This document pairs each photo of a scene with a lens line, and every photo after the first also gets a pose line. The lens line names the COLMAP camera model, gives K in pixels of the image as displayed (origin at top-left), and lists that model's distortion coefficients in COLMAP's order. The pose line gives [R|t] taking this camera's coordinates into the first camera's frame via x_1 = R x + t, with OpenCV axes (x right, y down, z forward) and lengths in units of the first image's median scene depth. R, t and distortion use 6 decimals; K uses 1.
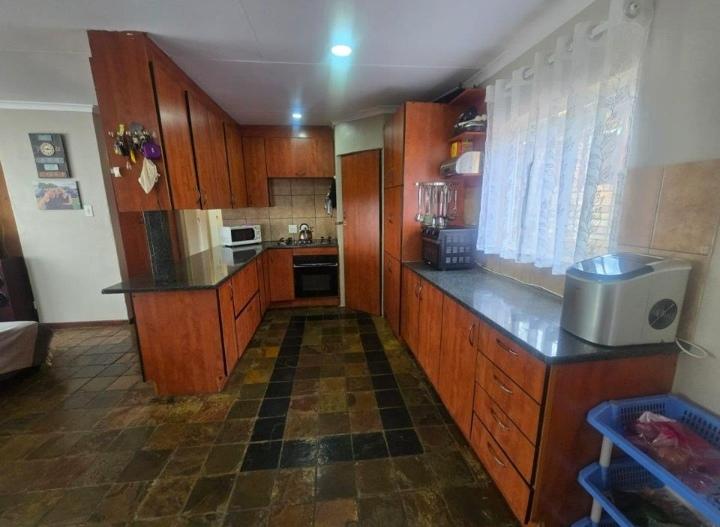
lens RADIAL K [[297.9, 0, 360.6], [0, 297.9, 261.6], [0, 0, 1]] dist [0.008596, 0.000446]
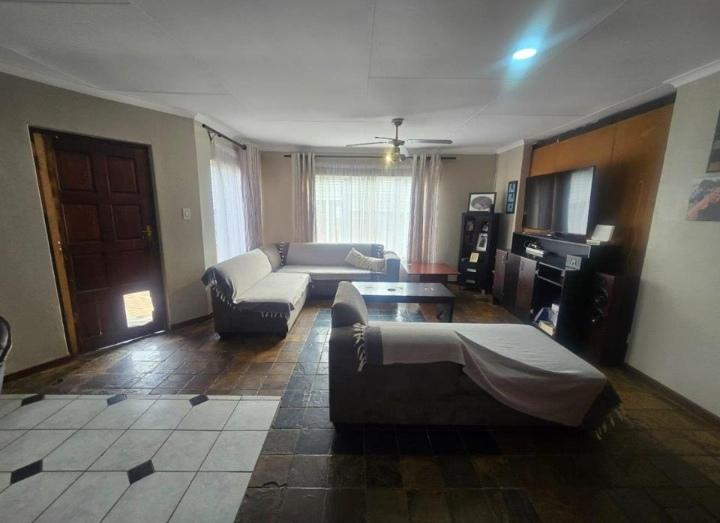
lens RADIAL K [[299.7, 0, 361.3], [0, 299.7, 261.6], [0, 0, 1]] dist [-0.004798, 0.000100]
pose [[-0.108034, 0.187316, -0.976341, -0.307126], [-0.204231, 0.956960, 0.206196, -0.070555], [0.972943, 0.221675, -0.065128, 0.345053]]
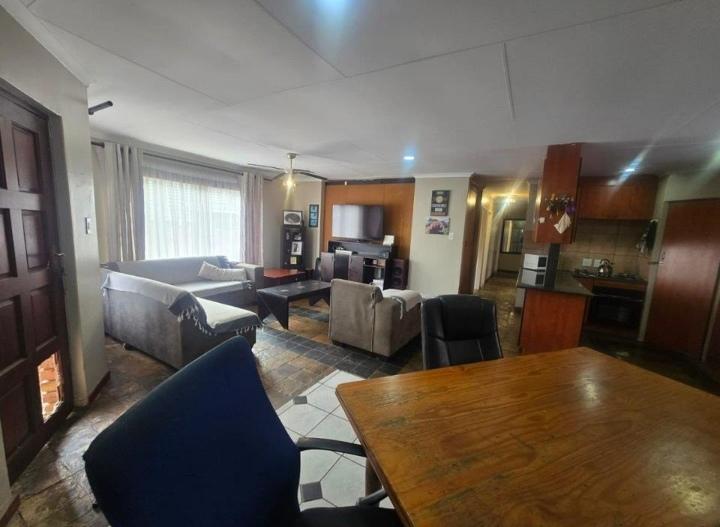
lens RADIAL K [[297.9, 0, 363.4], [0, 297.9, 266.2], [0, 0, 1]] dist [0.008596, 0.000446]
pose [[0.809751, 0.132601, -0.571594, -0.363048], [-0.175116, 0.984350, -0.019725, 0.105914], [0.560034, 0.116068, 0.820299, -0.570055]]
